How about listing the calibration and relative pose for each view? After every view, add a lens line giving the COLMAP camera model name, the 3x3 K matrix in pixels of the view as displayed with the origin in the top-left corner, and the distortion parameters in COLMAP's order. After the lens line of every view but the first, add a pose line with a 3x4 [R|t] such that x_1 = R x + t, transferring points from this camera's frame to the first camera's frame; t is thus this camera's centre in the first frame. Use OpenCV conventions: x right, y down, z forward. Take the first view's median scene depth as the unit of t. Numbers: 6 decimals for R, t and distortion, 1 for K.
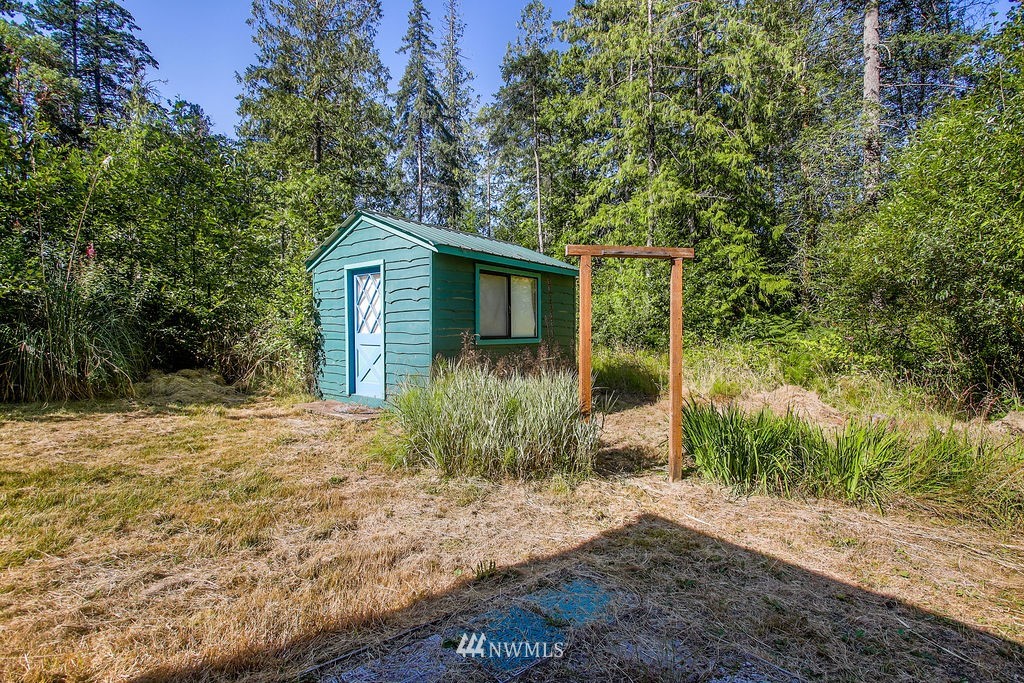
lens RADIAL K [[484.6, 0, 514.5], [0, 484.6, 332.5], [0, 0, 1]] dist [0.022119, -0.016834]
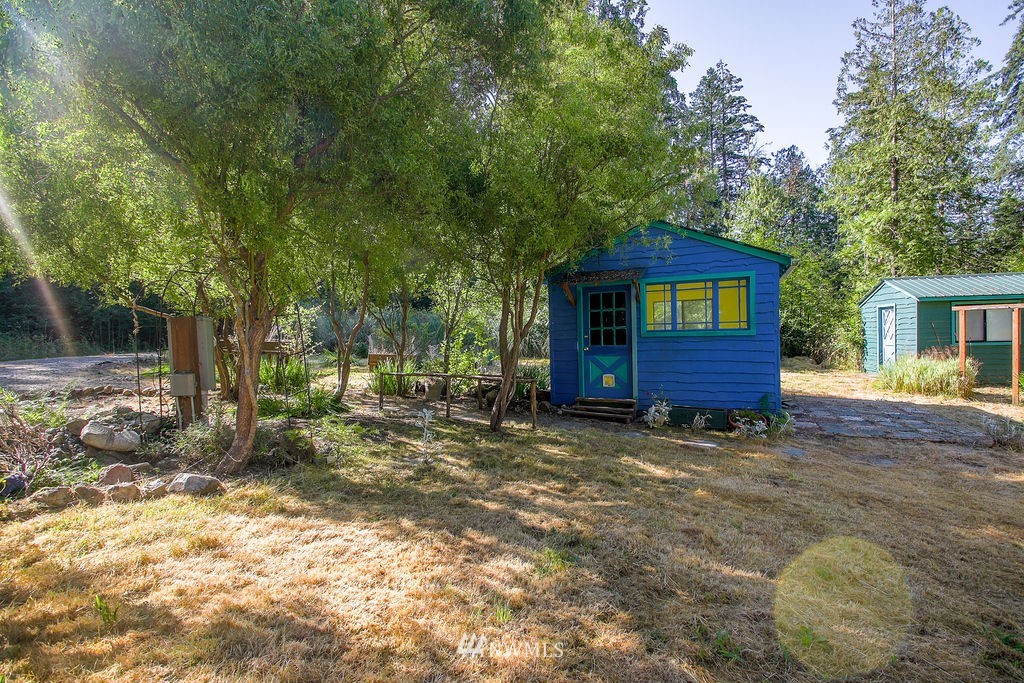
lens RADIAL K [[476.0, 0, 517.5], [0, 476.0, 345.2], [0, 0, 1]] dist [0.012919, -0.014820]
pose [[0.453378, 0.004544, -0.891307, 0.300395], [0.024380, 0.999550, 0.017497, -0.019048], [0.890985, -0.029663, 0.453063, -0.496195]]
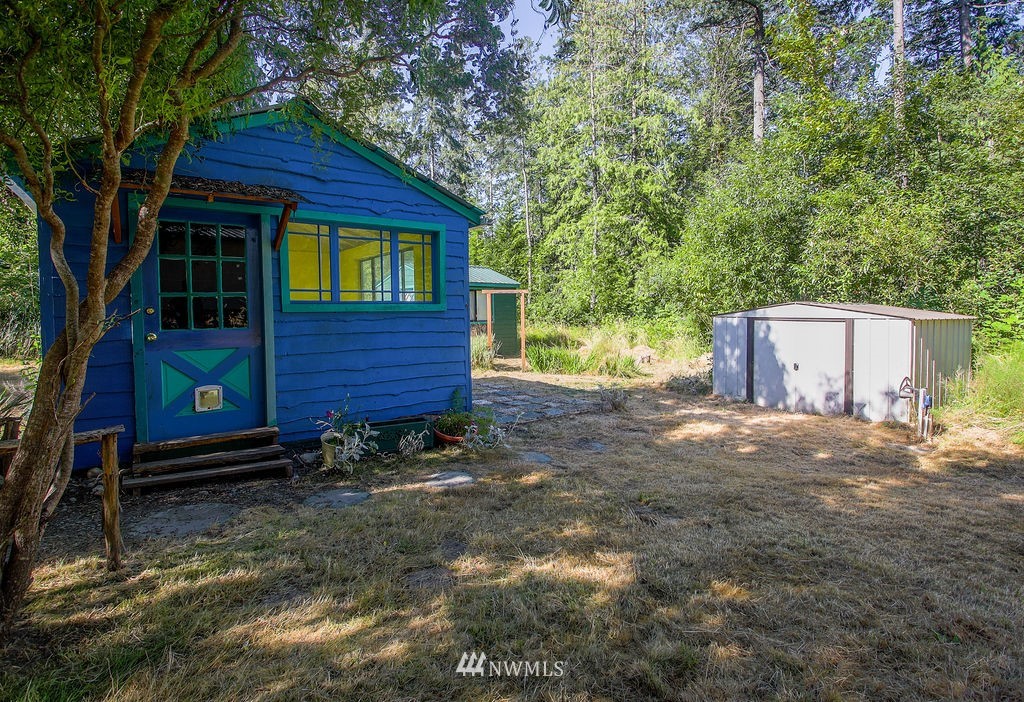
lens RADIAL K [[493.3, 0, 517.1], [0, 493.3, 323.8], [0, 0, 1]] dist [-0.000554, 0.000057]
pose [[0.999494, -0.011985, -0.029452, 0.092502], [0.012872, 0.999464, 0.030098, -0.016279], [0.029076, -0.030462, 0.999113, -0.446177]]
